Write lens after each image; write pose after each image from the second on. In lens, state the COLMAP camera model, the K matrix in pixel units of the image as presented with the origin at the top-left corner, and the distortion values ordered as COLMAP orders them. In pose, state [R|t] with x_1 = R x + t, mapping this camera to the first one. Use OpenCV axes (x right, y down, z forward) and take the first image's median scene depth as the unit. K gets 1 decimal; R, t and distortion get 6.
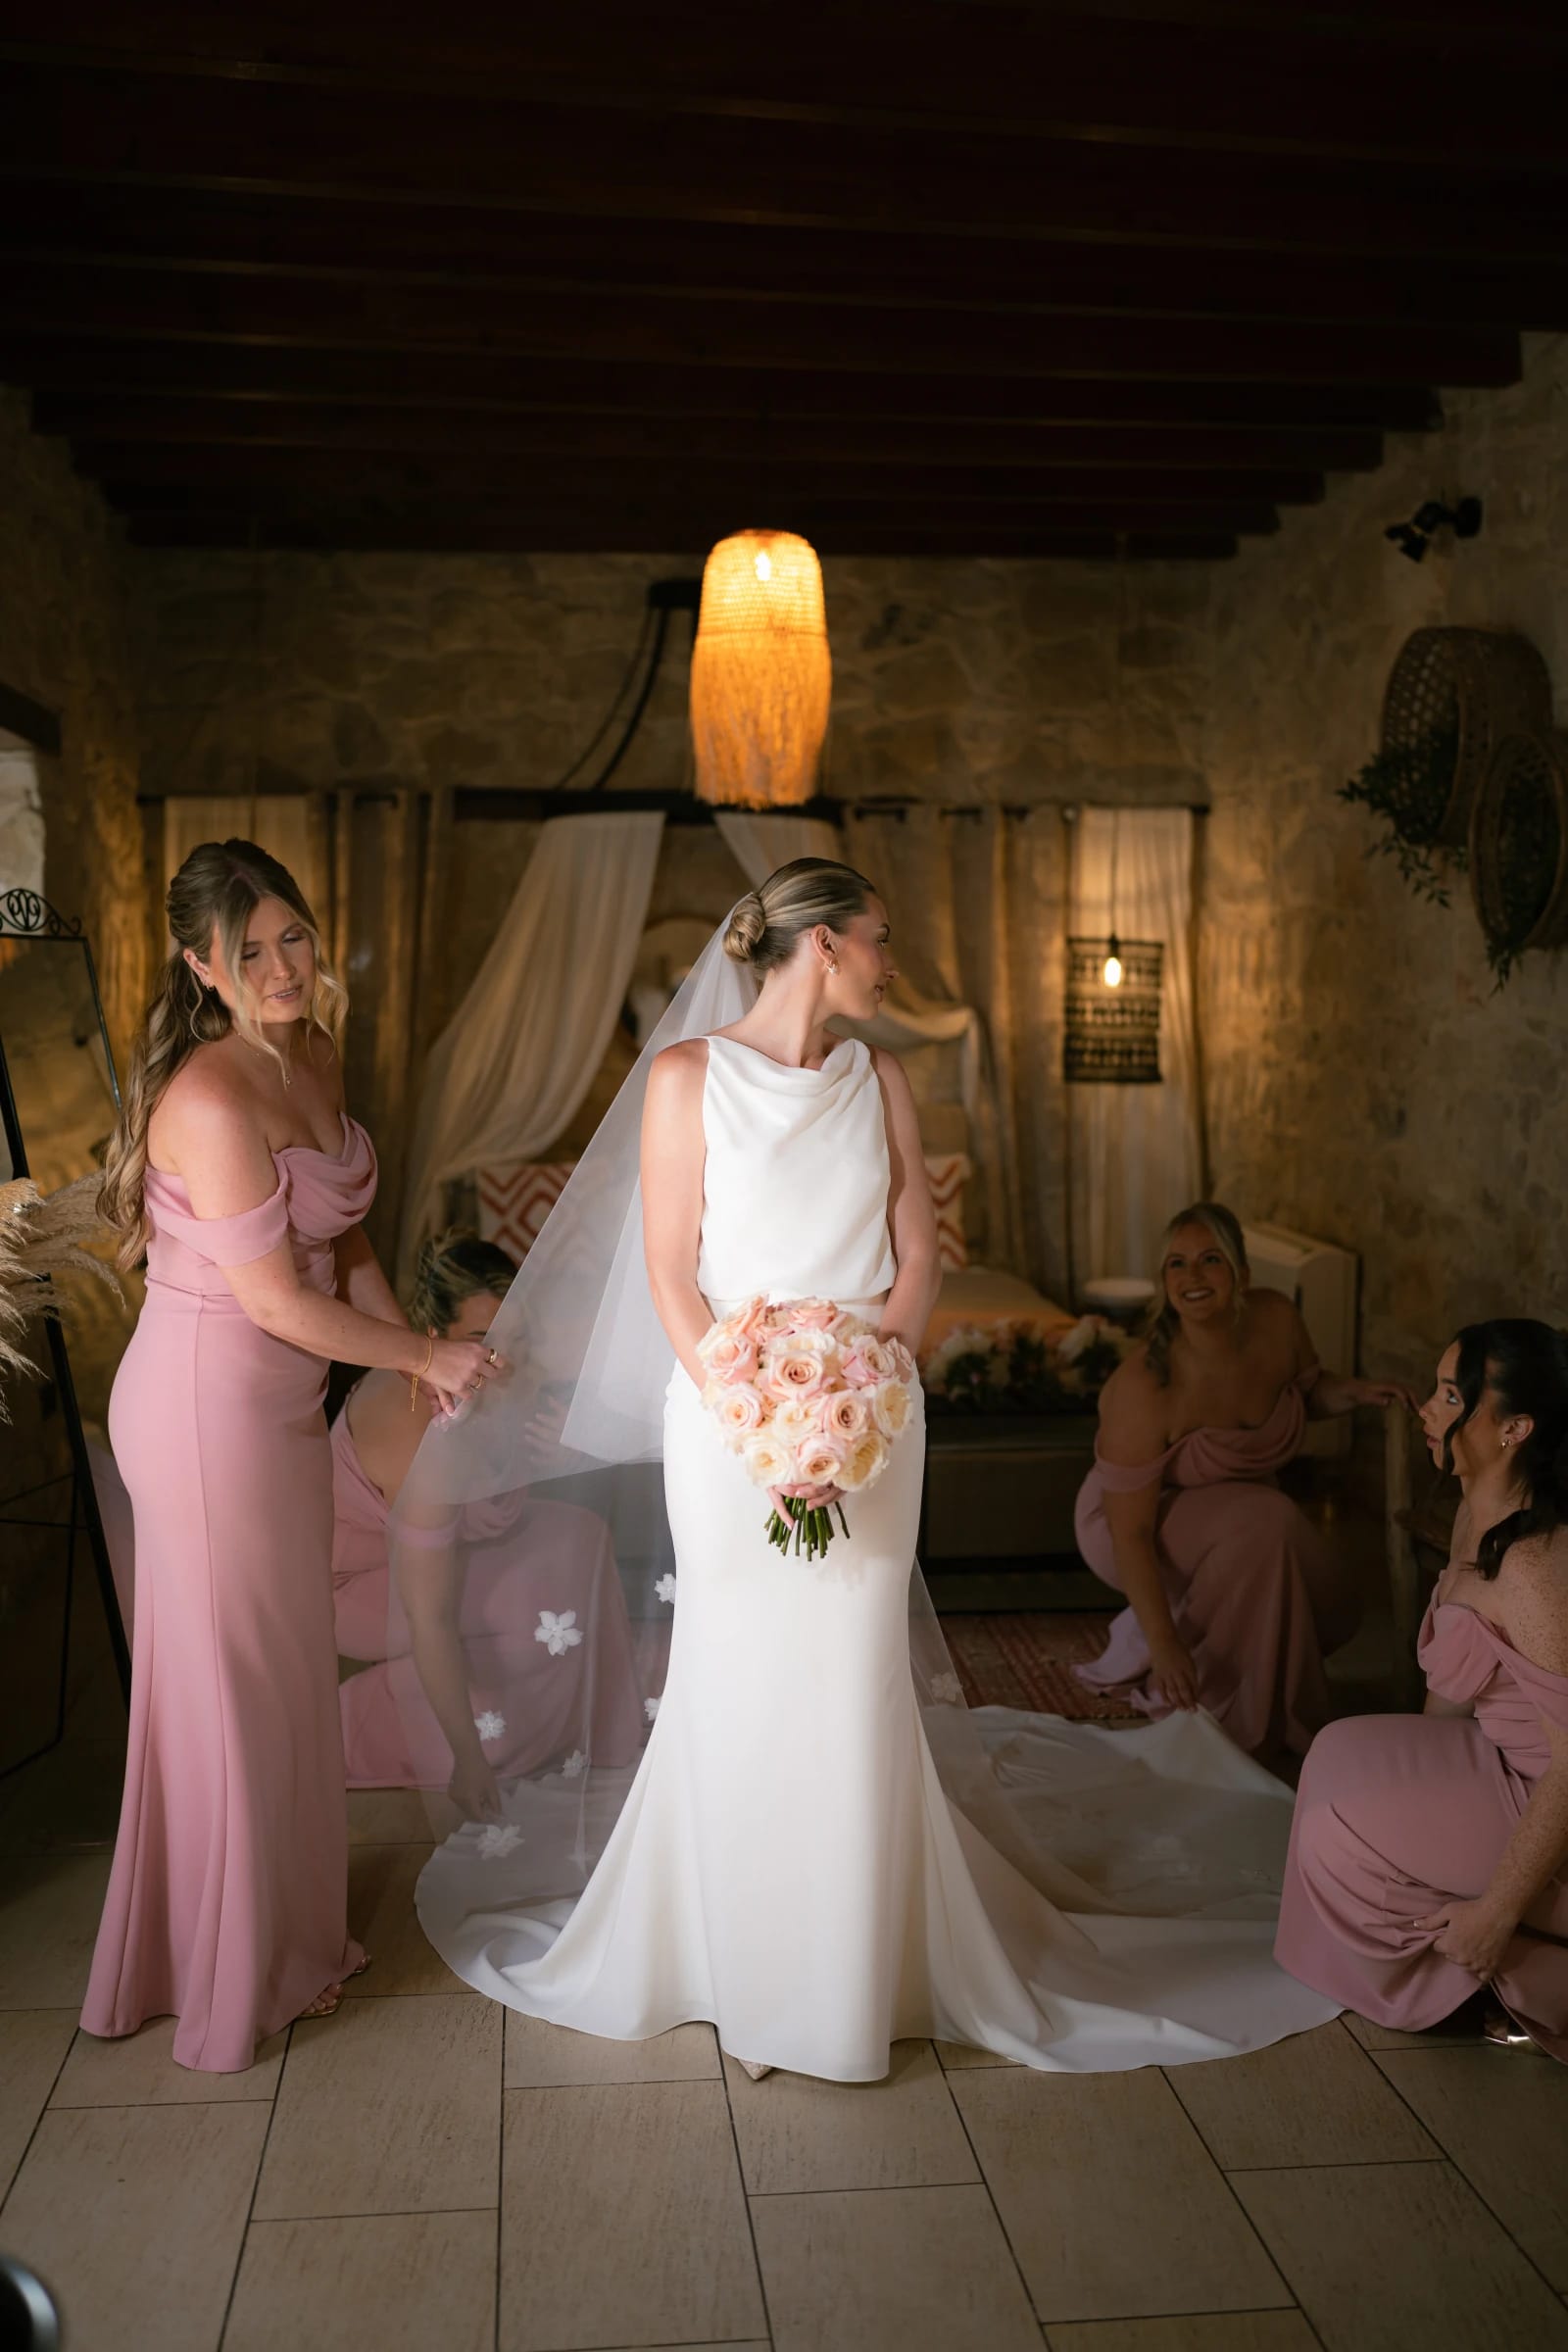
lens RADIAL K [[2322.7, 0, 784.0], [0, 2322.7, 1176.0], [0, 0, 1]] dist [-0.012156, 0.021336]
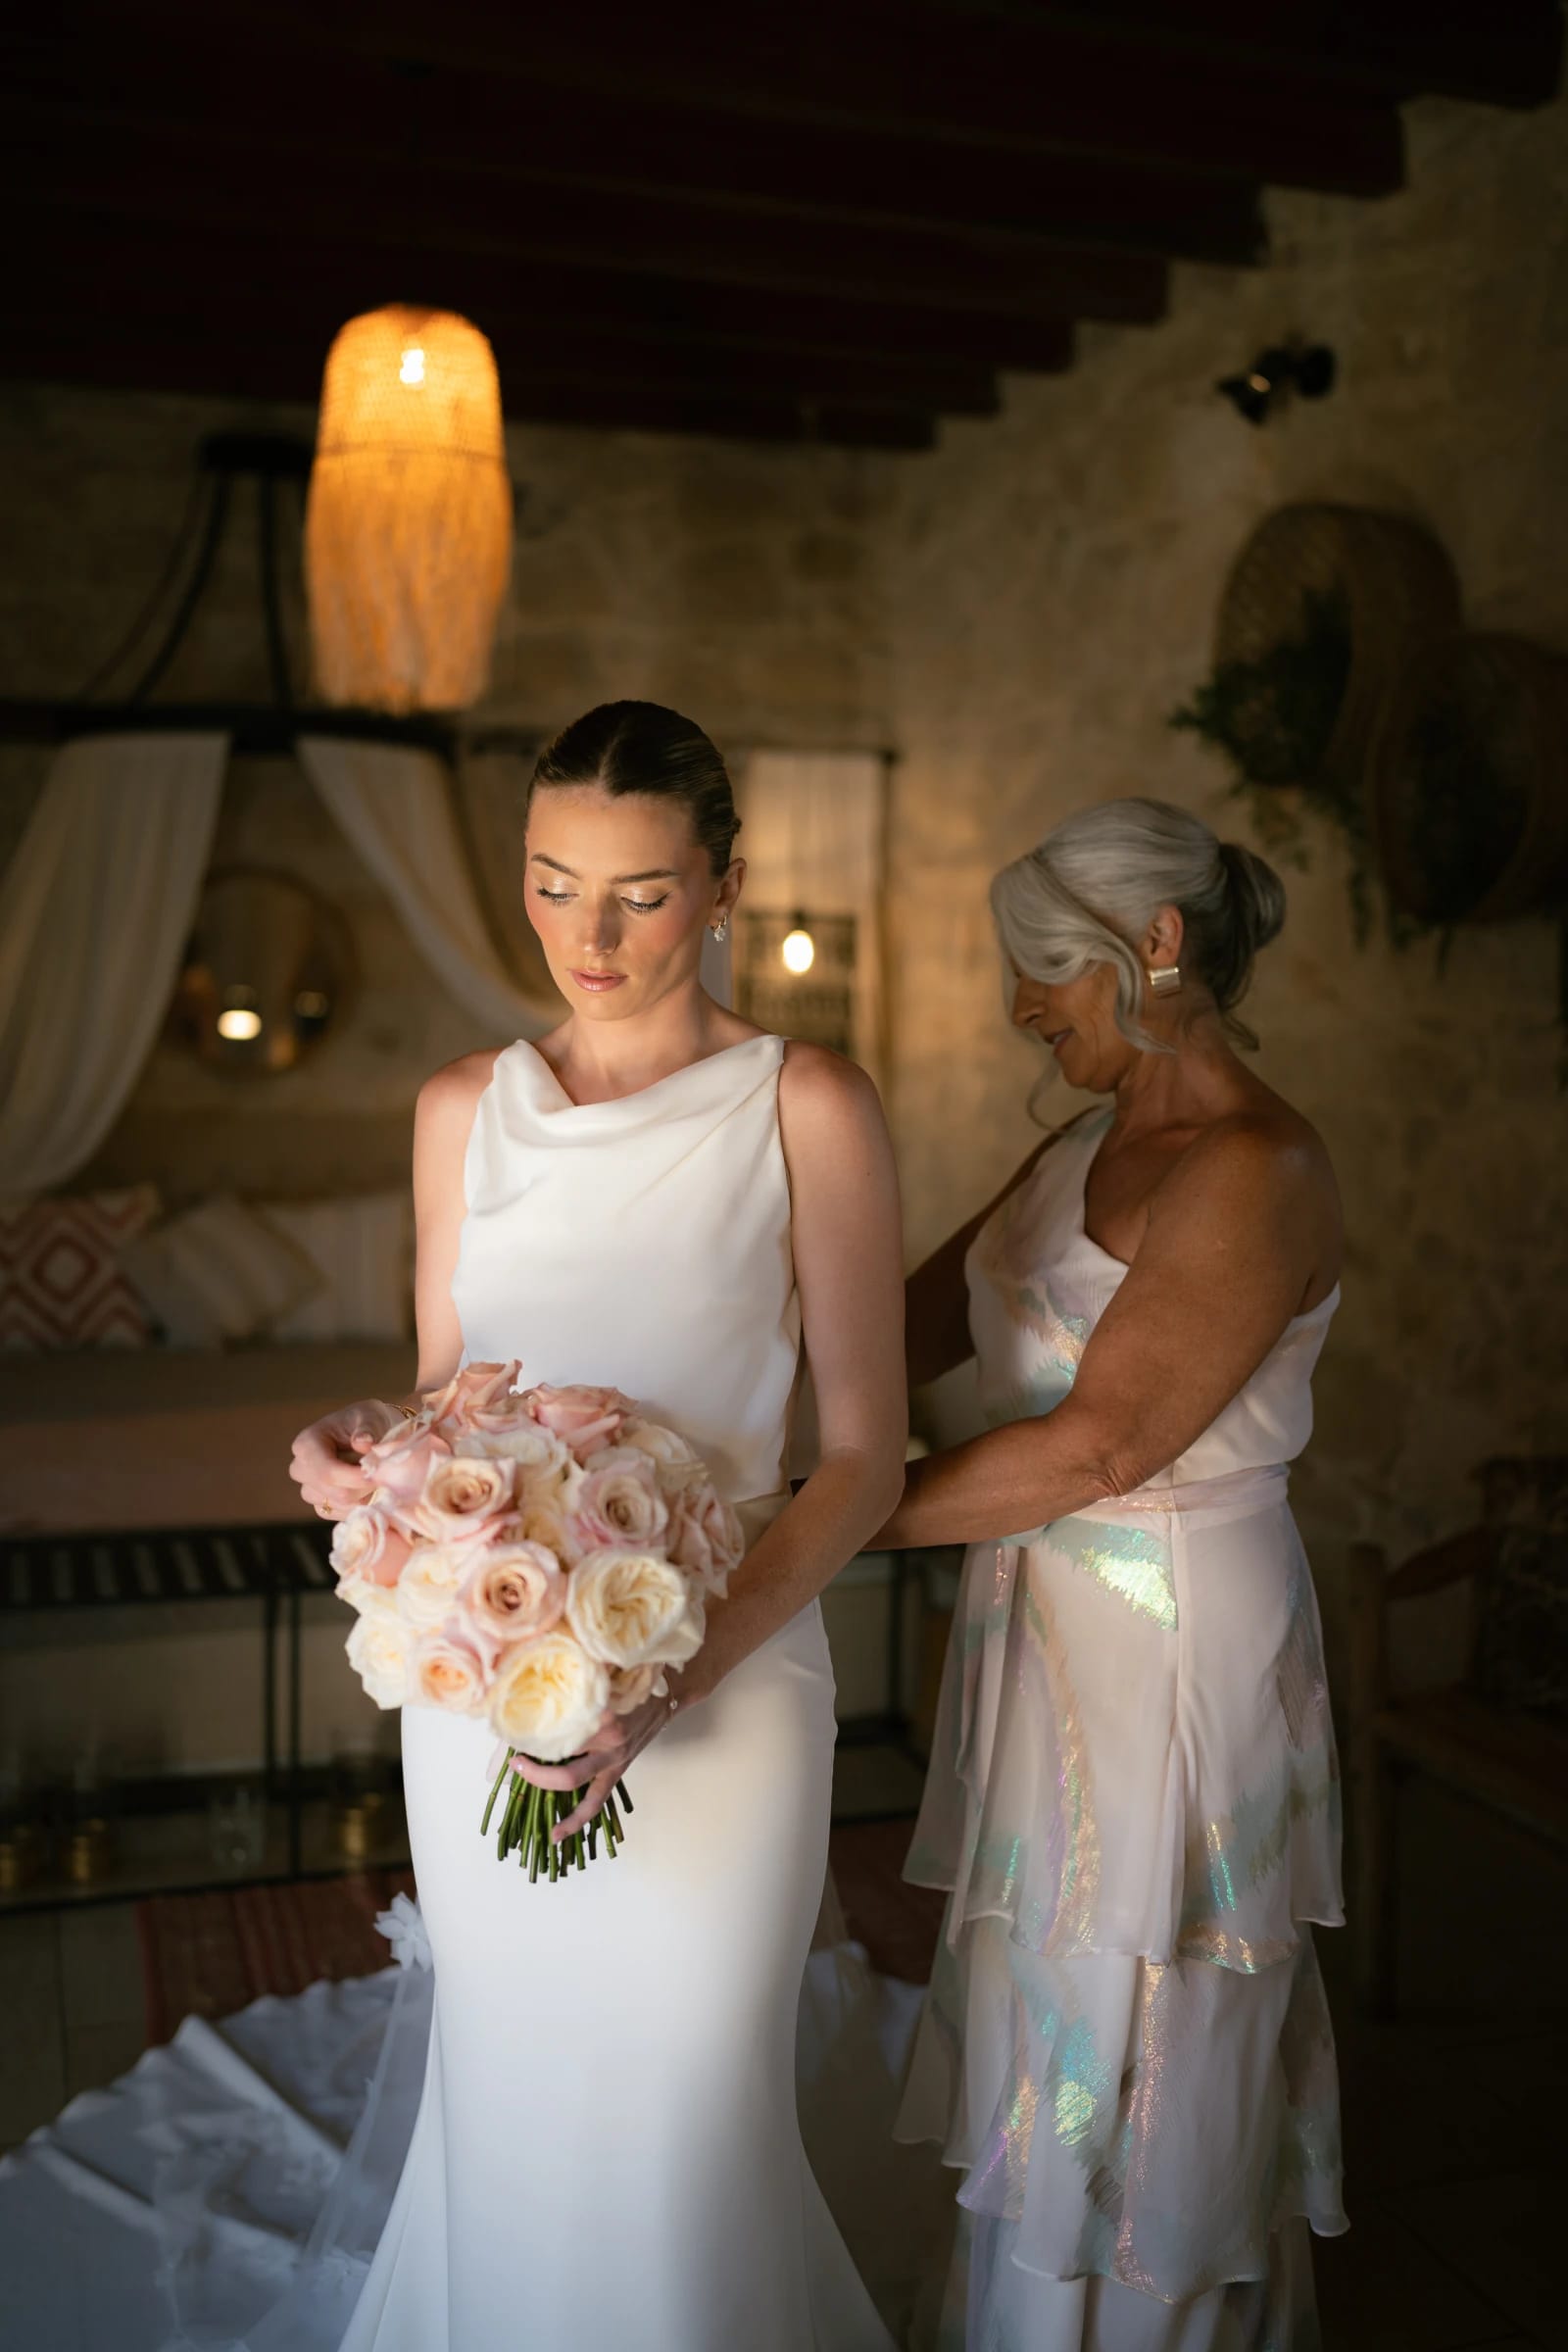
lens RADIAL K [[2322.7, 0, 784.0], [0, 2322.7, 1176.0], [0, 0, 1]] dist [-0.012156, 0.021336]
pose [[0.976241, -0.007610, 0.216552, -0.038524], [0.006263, 0.999957, 0.006903, -0.015734], [-0.216595, -0.005382, 0.976247, 0.211259]]
